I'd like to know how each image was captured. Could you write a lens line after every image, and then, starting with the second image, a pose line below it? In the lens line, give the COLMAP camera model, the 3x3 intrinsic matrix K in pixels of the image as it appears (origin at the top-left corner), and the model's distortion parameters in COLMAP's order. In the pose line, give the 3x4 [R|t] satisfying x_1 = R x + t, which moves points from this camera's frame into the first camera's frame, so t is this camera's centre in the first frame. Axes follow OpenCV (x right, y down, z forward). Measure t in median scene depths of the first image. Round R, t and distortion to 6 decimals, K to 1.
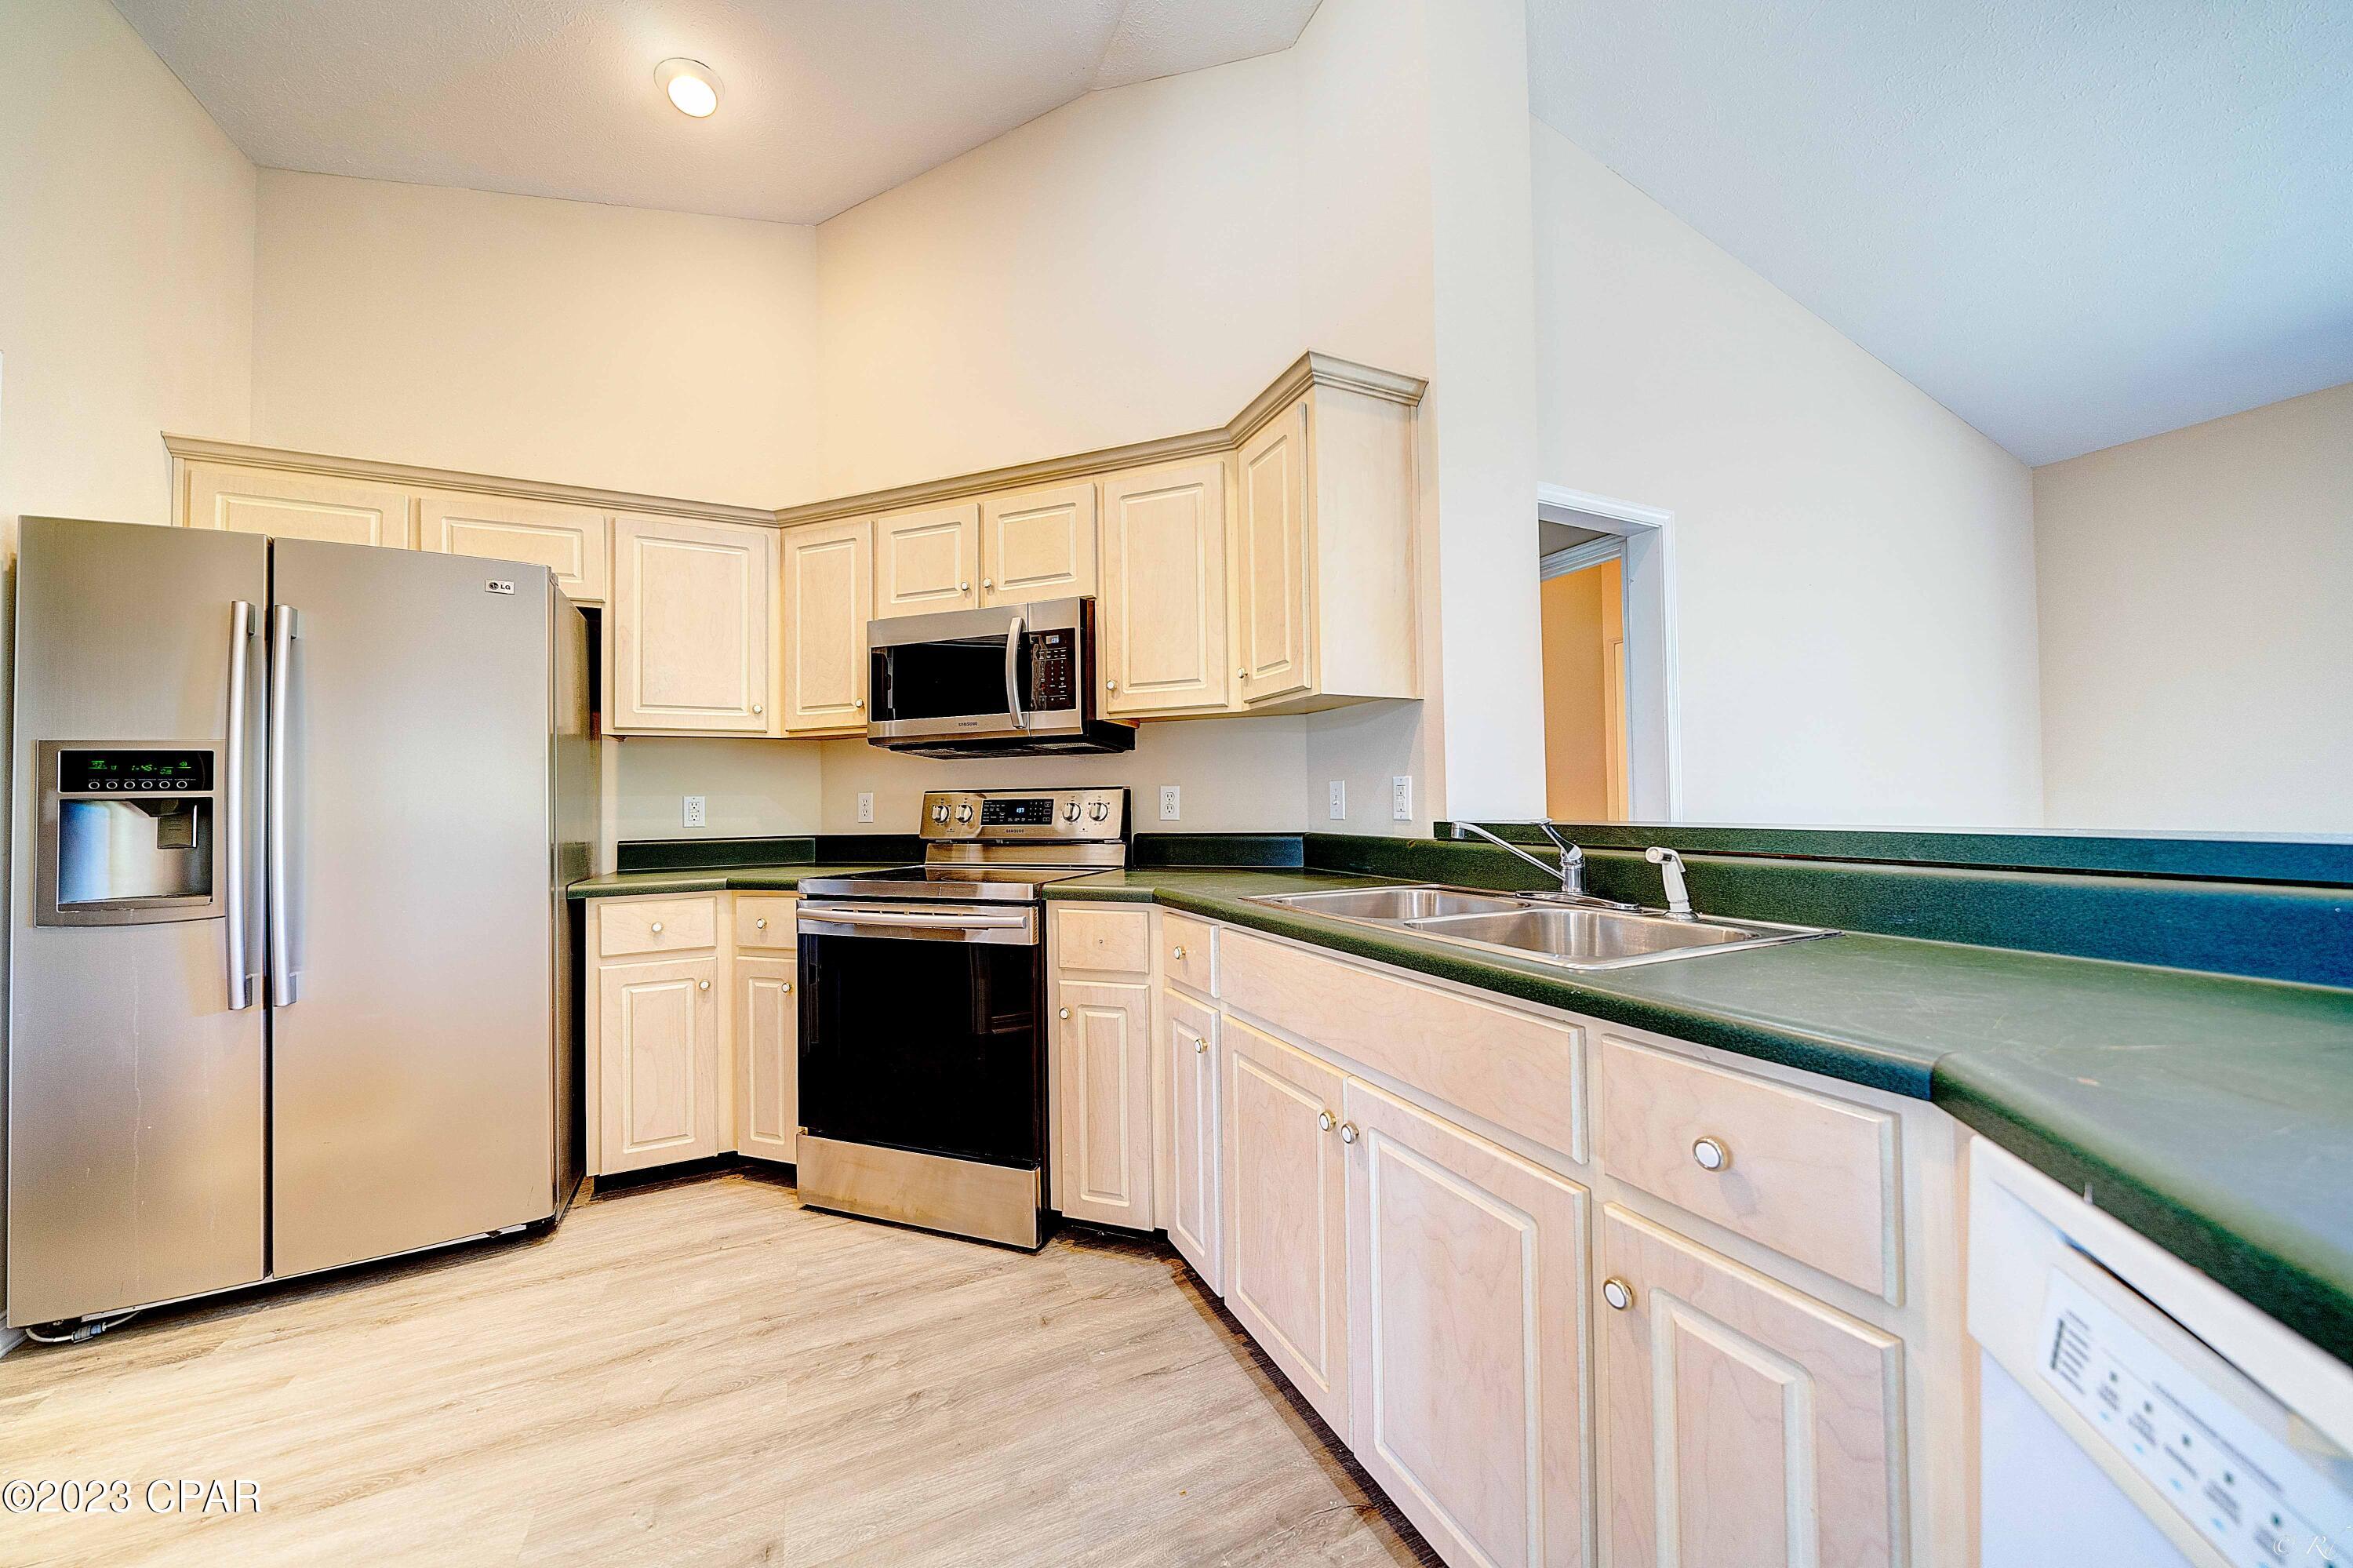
lens RADIAL K [[800.7, 0, 1171.0], [0, 800.7, 784.8], [0, 0, 1]] dist [-0.000947, -0.000219]
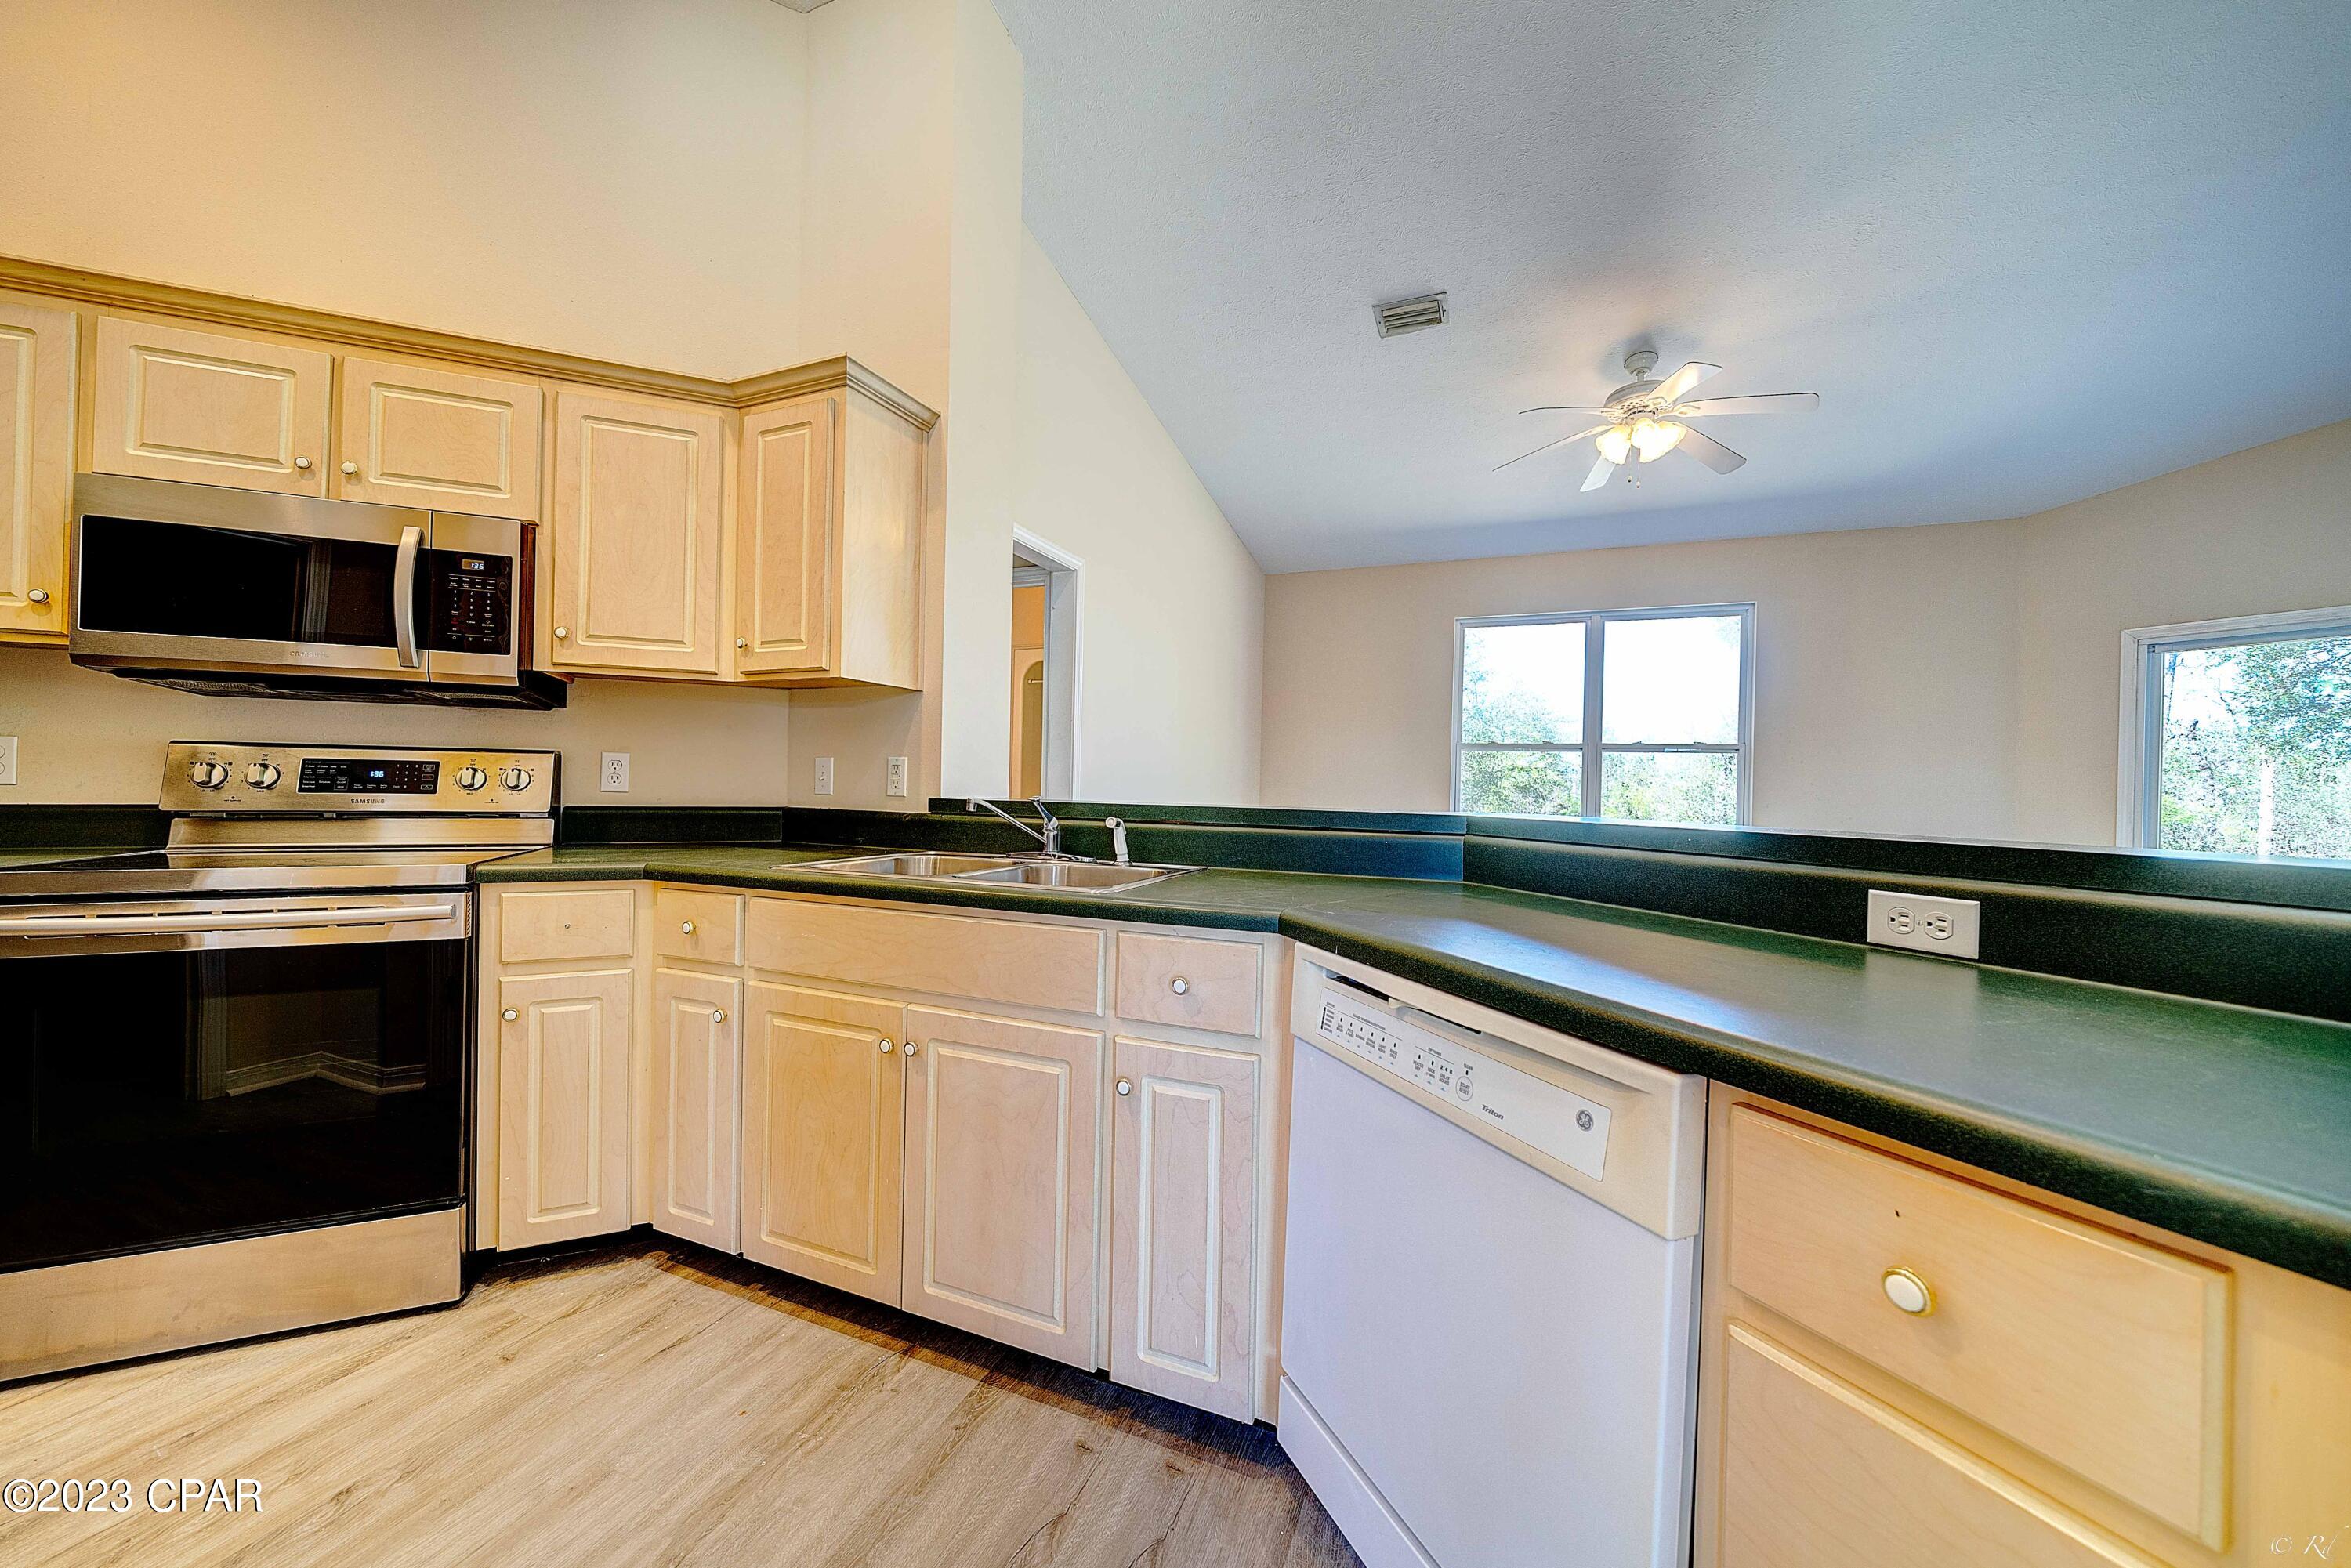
lens RADIAL K [[828.9, 0, 1169.9], [0, 828.9, 788.4], [0, 0, 1]] dist [-0.001422, -0.000173]
pose [[0.737037, 0.026933, 0.675315, -0.214536], [-0.046017, 0.998887, 0.010384, 0.003303], [-0.674284, -0.038729, 0.737456, -0.114004]]
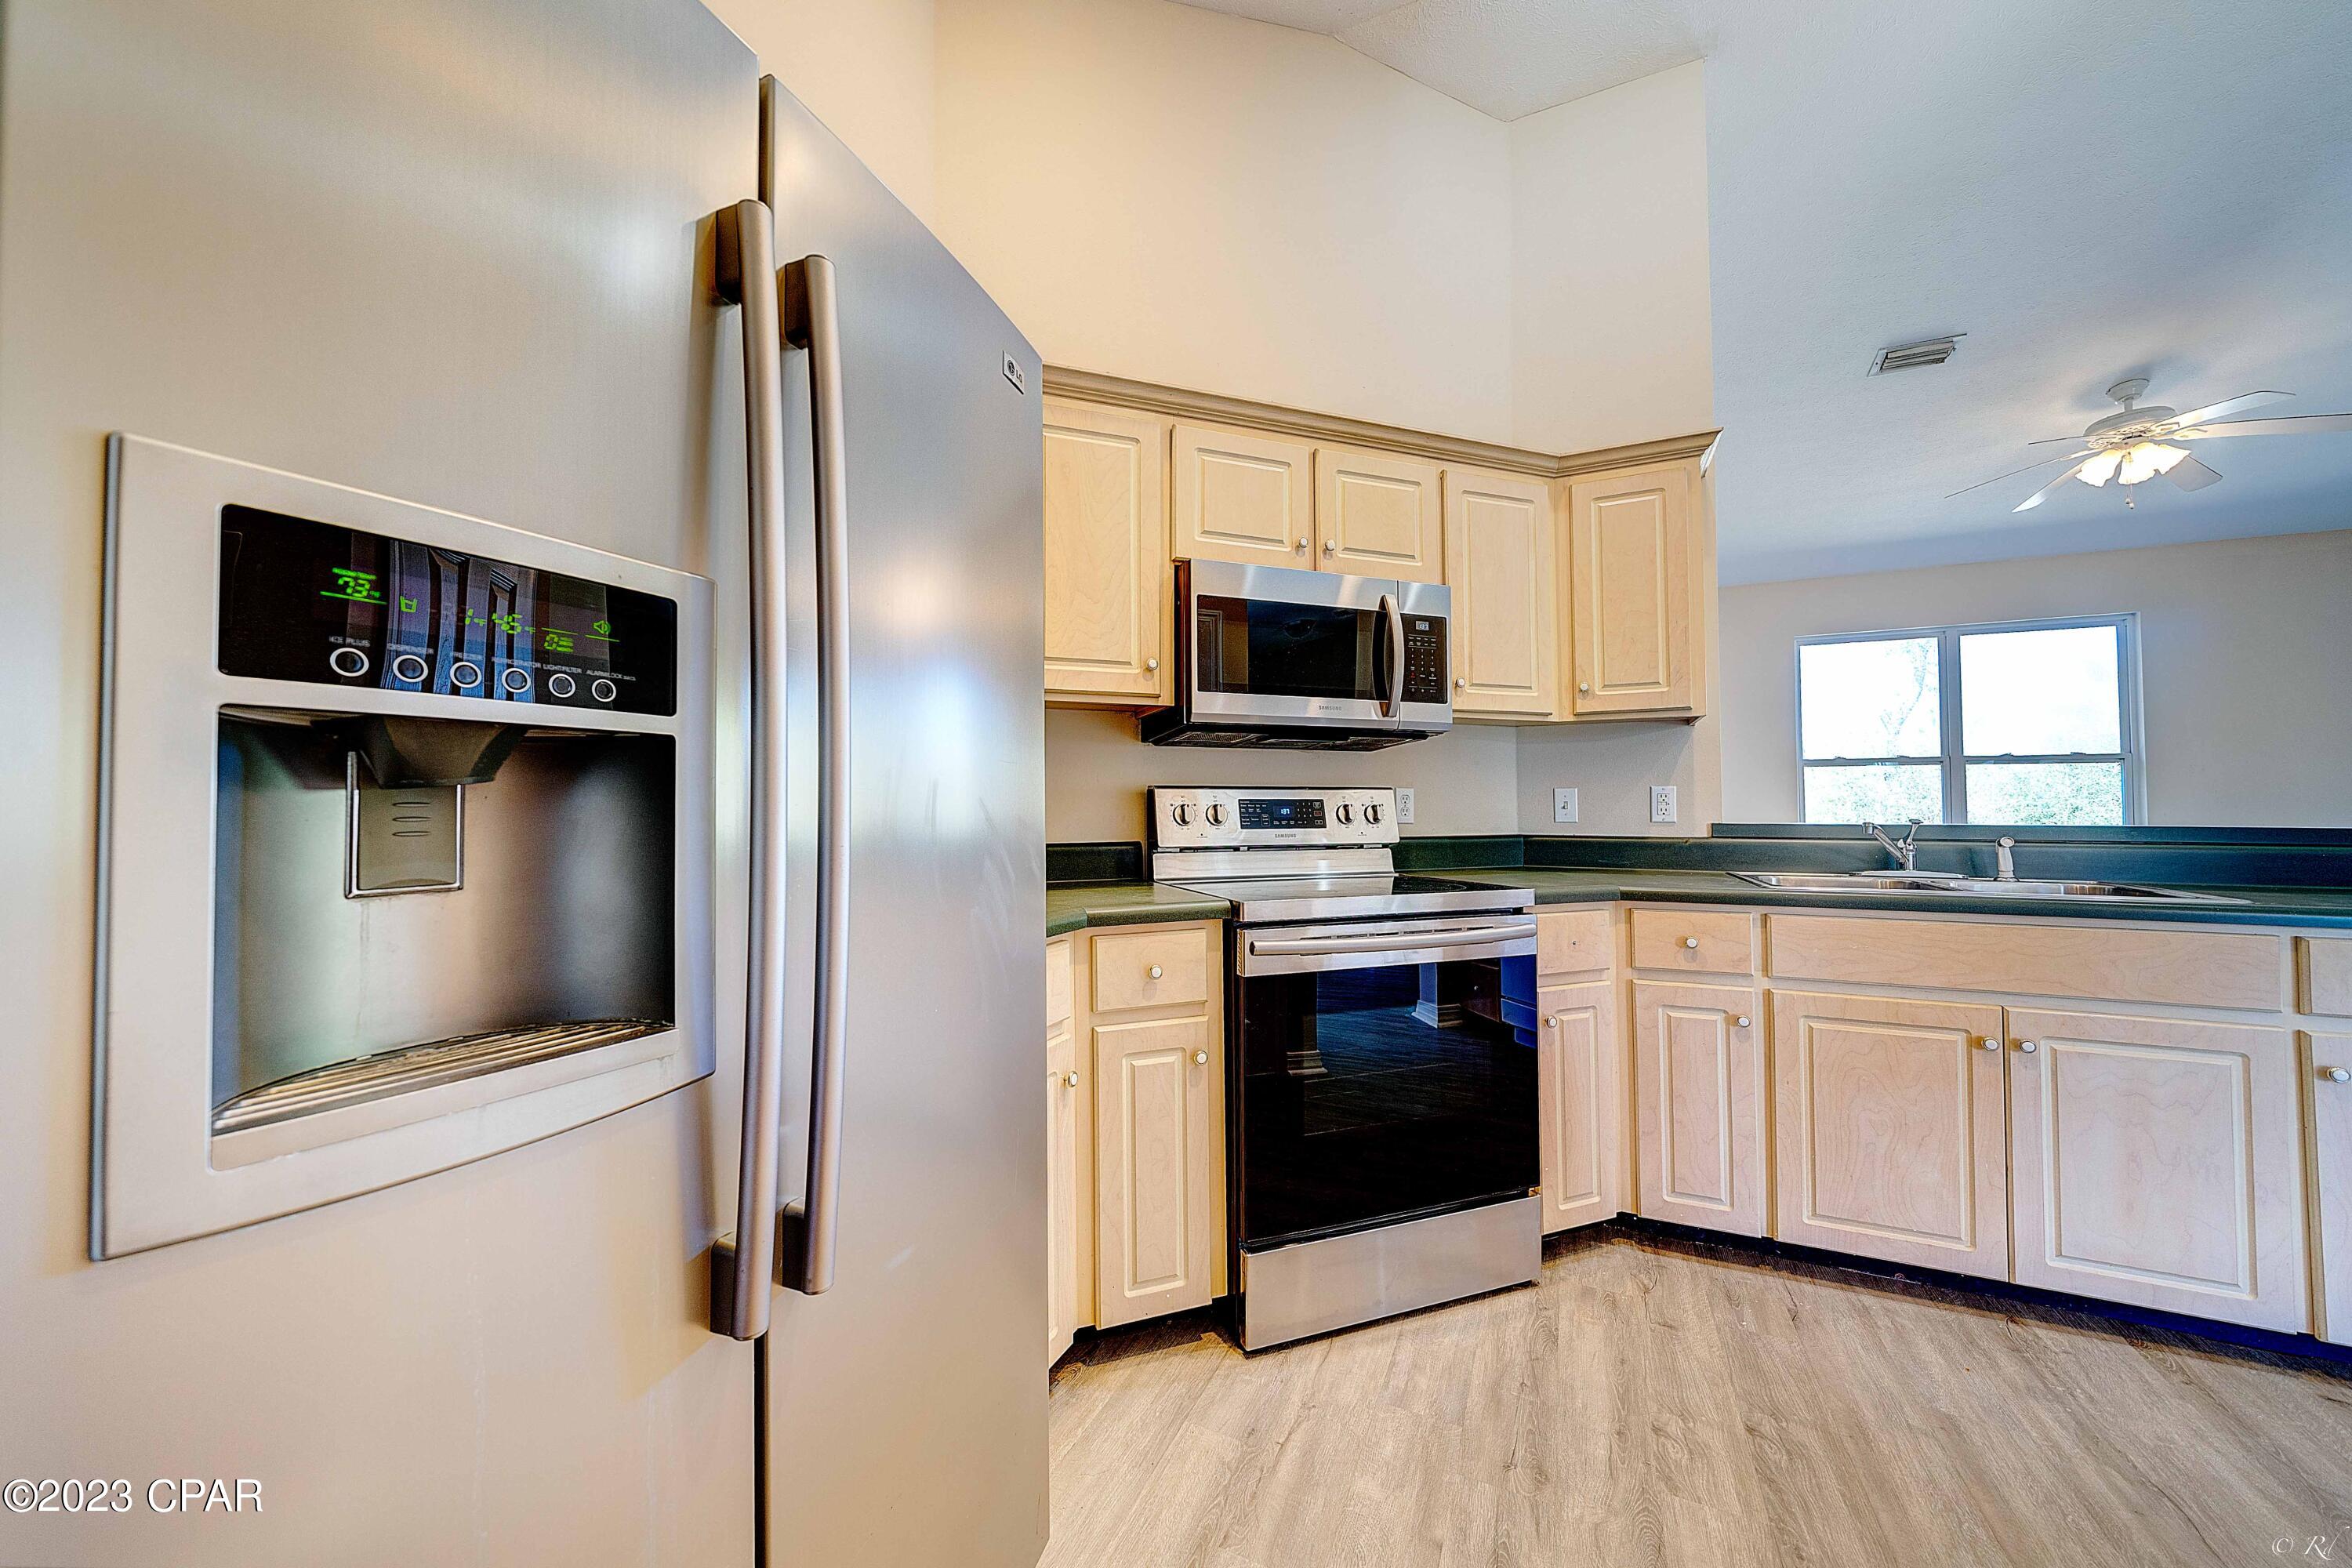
lens RADIAL K [[834.1, 0, 1176.0], [0, 834.1, 784.0], [0, 0, 1]] dist [-0.001059, -0.000083]
pose [[0.765080, 0.031265, 0.643175, -1.114551], [-0.024257, 0.999511, -0.019733, 0.029852], [-0.643478, -0.000504, 0.765465, 0.512824]]
